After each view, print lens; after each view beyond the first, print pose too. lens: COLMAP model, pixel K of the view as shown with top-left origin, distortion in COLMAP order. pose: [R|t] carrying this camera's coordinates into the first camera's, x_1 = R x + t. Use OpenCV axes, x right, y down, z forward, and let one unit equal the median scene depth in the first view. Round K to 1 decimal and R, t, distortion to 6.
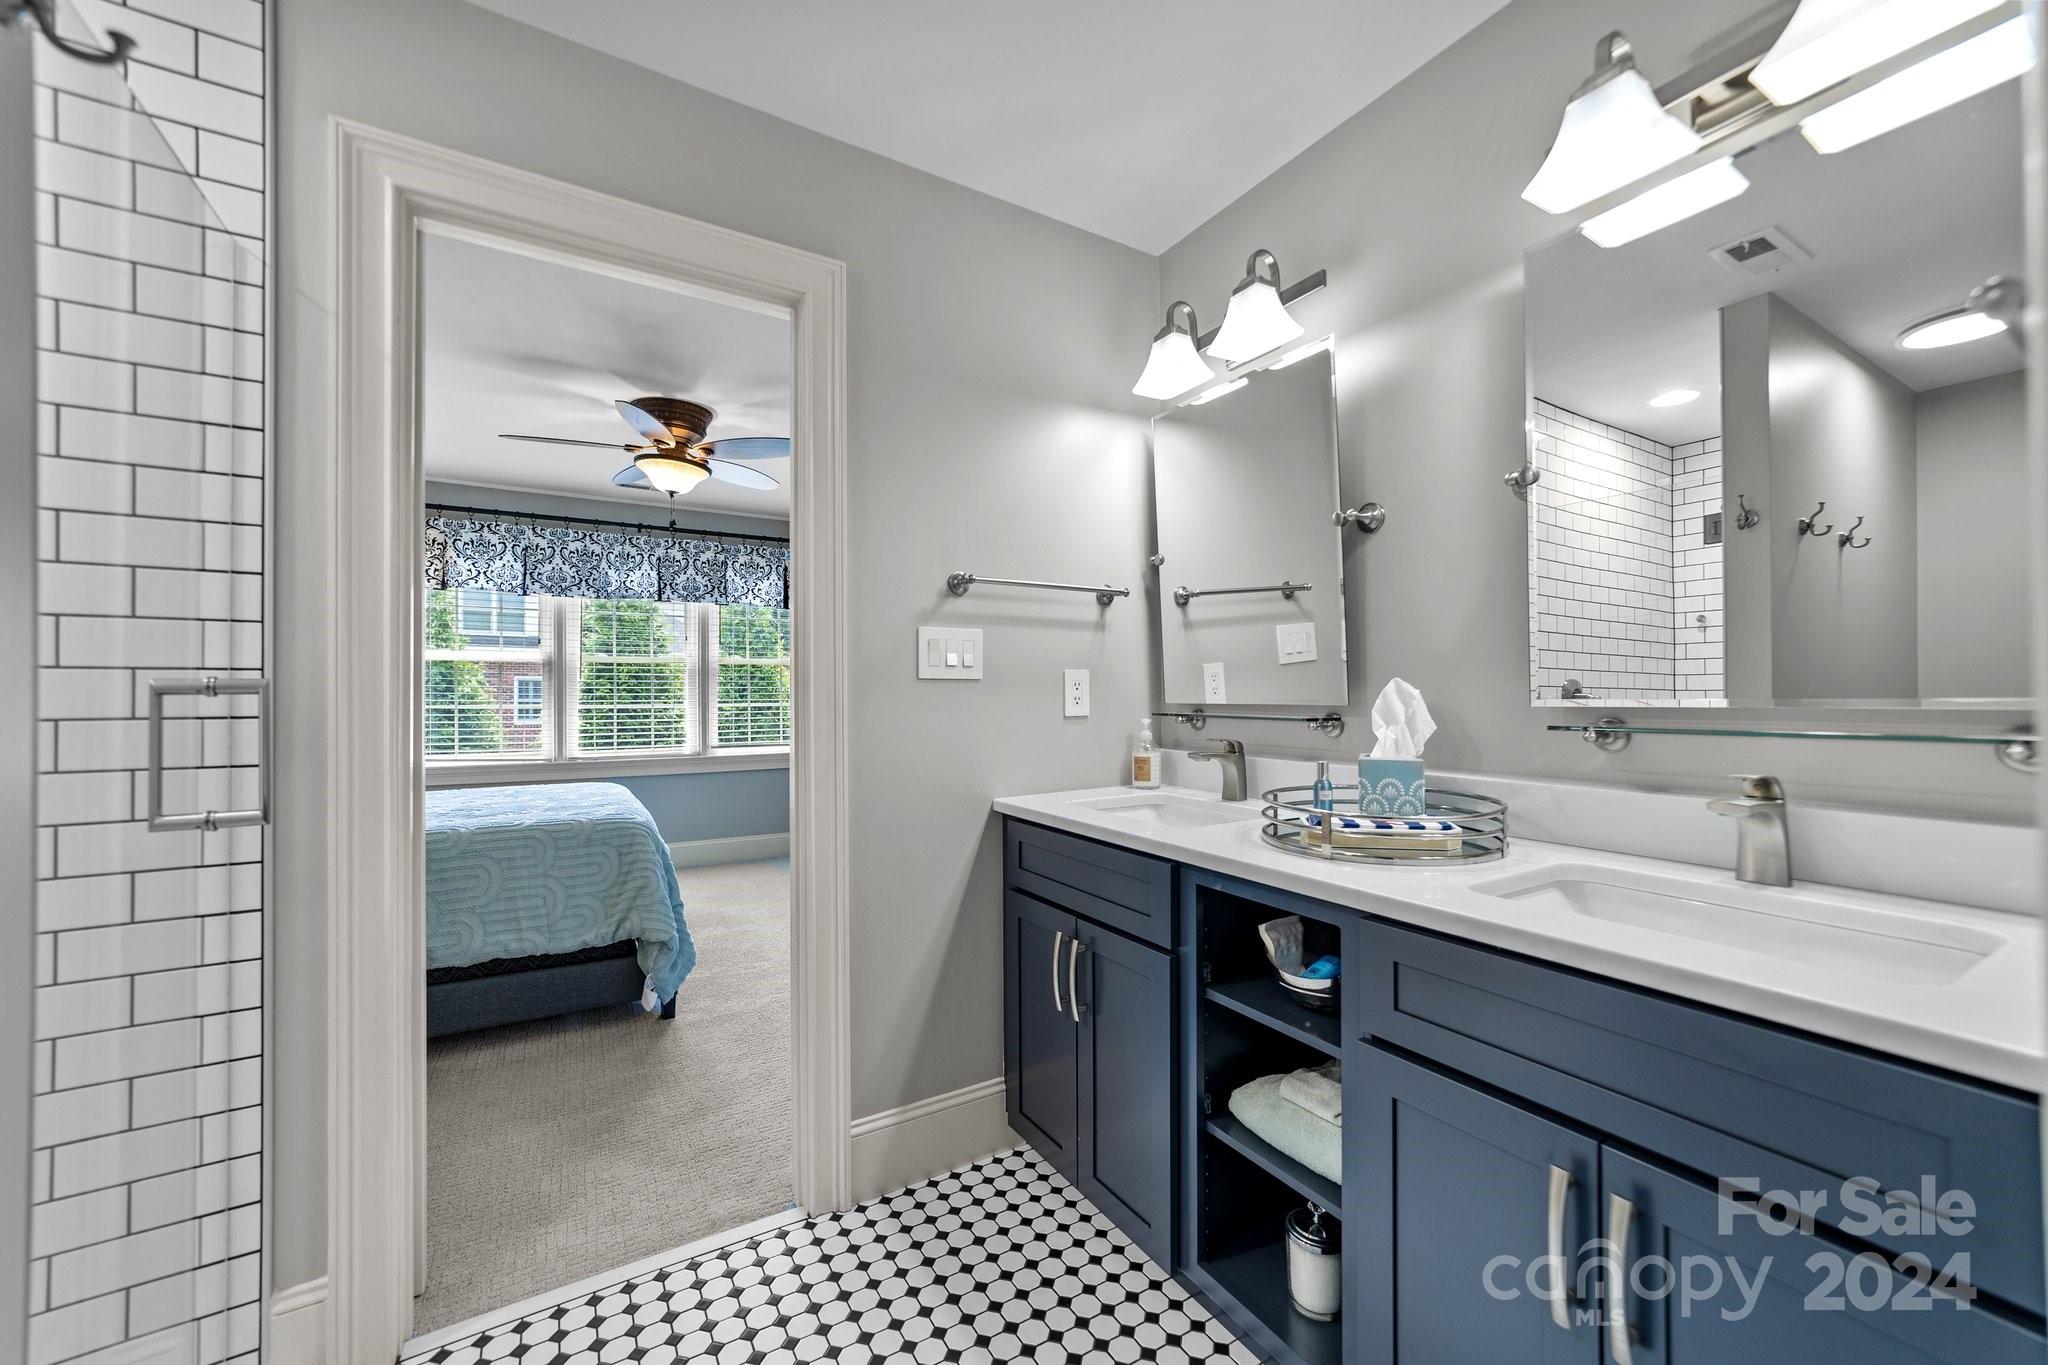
lens RADIAL K [[788.0, 0, 1033.0], [0, 788.0, 684.1], [0, 0, 1]] dist [-0.014276, 0.005911]
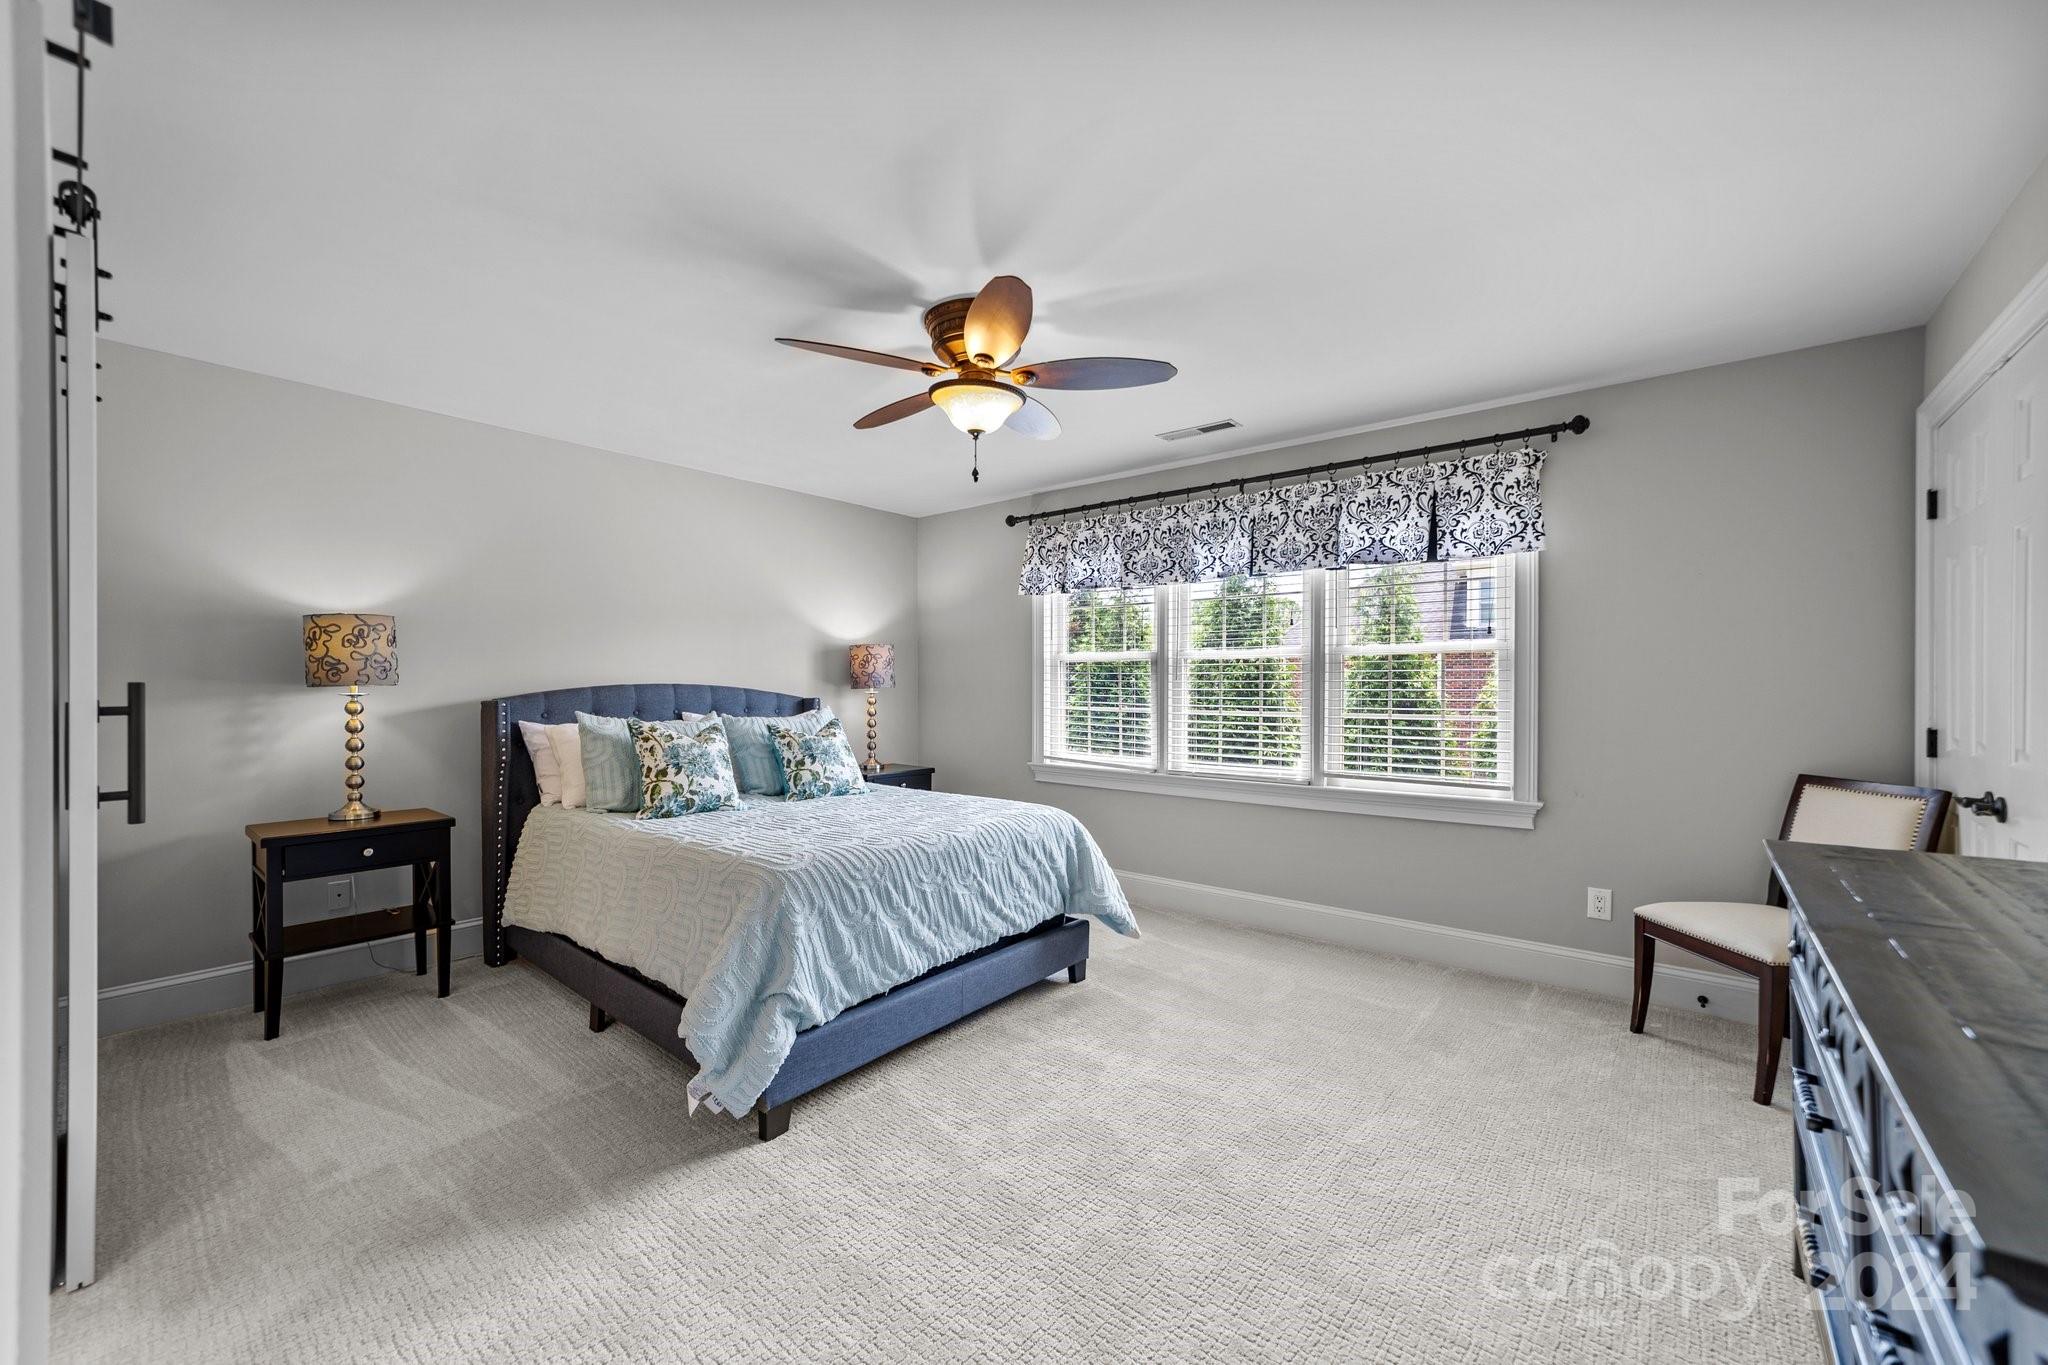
lens RADIAL K [[788.0, 0, 1020.9], [0, 788.0, 686.5], [0, 0, 1]] dist [-0.014276, 0.005911]
pose [[0.314961, 0.007548, -0.949075, 0.175842], [0.006564, 0.999927, 0.010131, -0.007769], [0.949082, -0.009421, 0.314888, 0.544332]]
